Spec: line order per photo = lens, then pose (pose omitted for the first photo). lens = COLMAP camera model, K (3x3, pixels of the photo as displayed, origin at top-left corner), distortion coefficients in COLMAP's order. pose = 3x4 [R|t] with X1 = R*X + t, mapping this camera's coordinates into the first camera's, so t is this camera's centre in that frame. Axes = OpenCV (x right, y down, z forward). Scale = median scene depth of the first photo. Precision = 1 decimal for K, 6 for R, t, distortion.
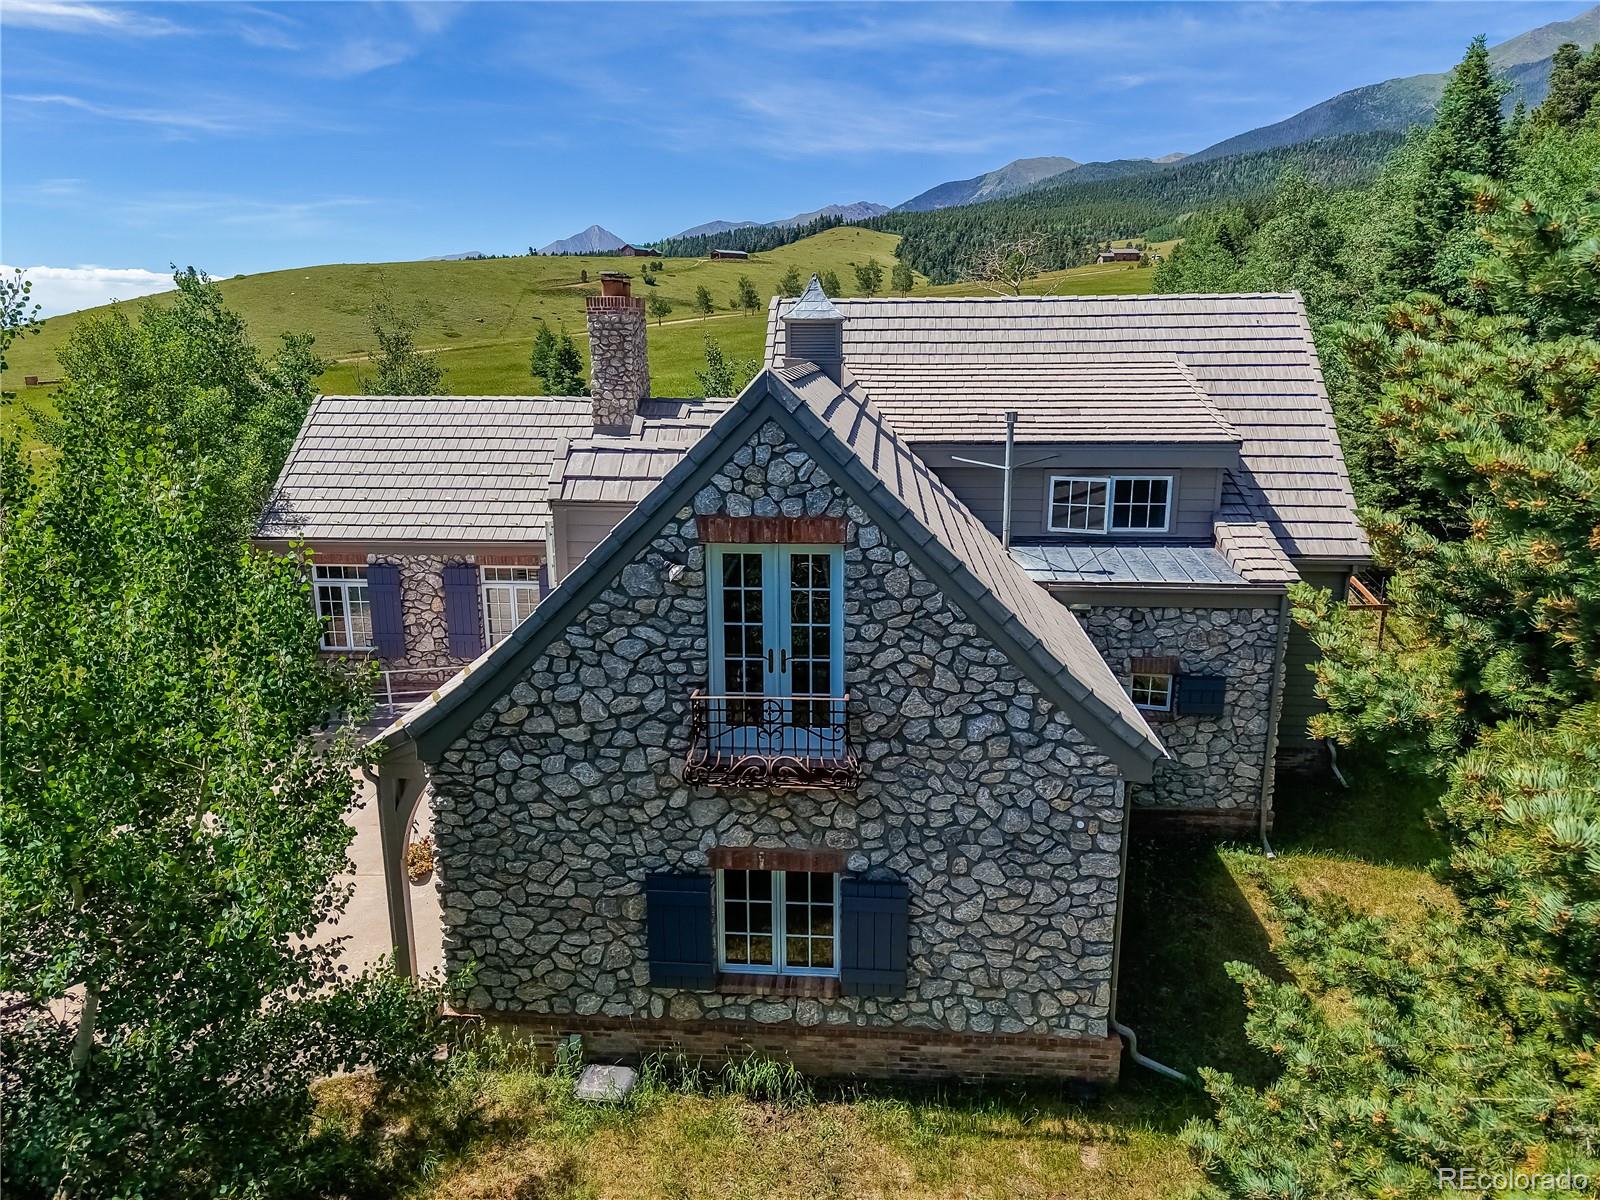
lens RADIAL K [[1063.8, 0, 841.1], [0, 1063.8, 576.9], [0, 0, 1]] dist [0.037750, -0.038050]
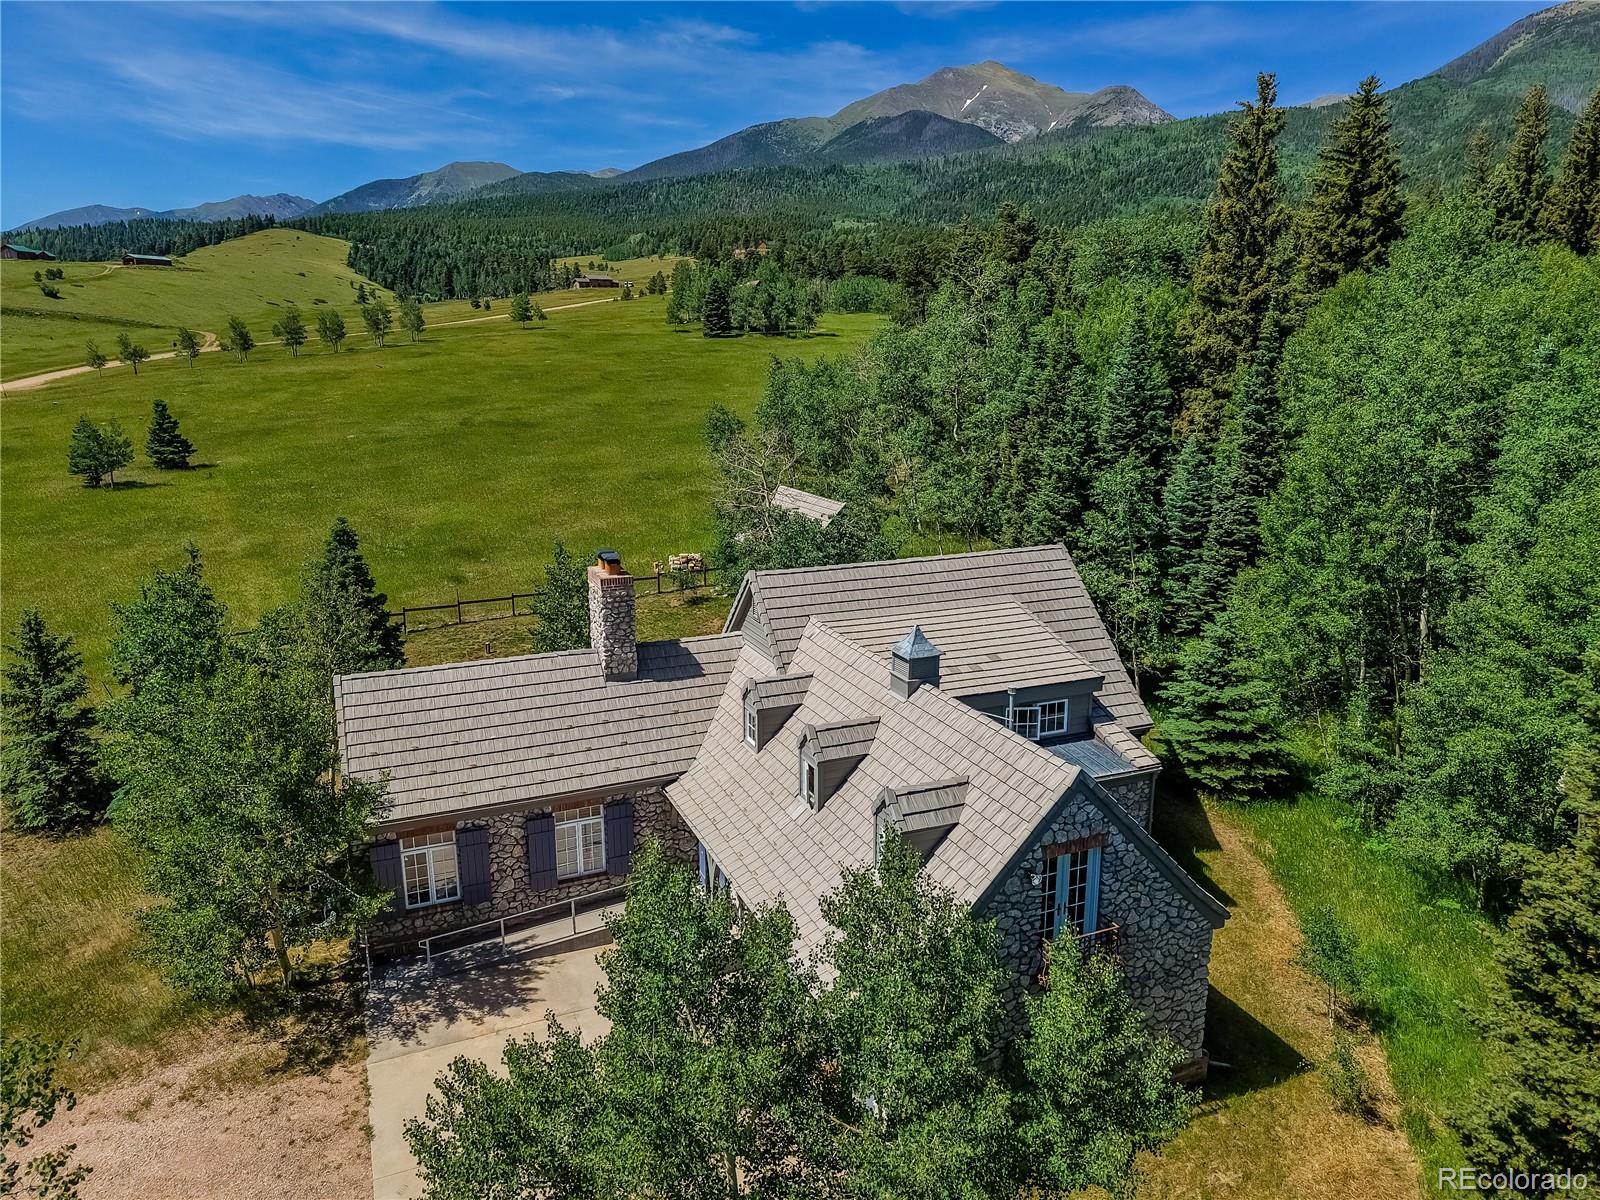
lens RADIAL K [[1063.8, 0, 803.2], [0, 1063.8, 595.2], [0, 0, 1]] dist [0.037750, -0.038050]
pose [[0.885343, -0.102582, 0.453481, -0.607595], [0.089694, 0.994718, 0.049902, -0.290129], [-0.456205, -0.003506, 0.889868, -0.209923]]
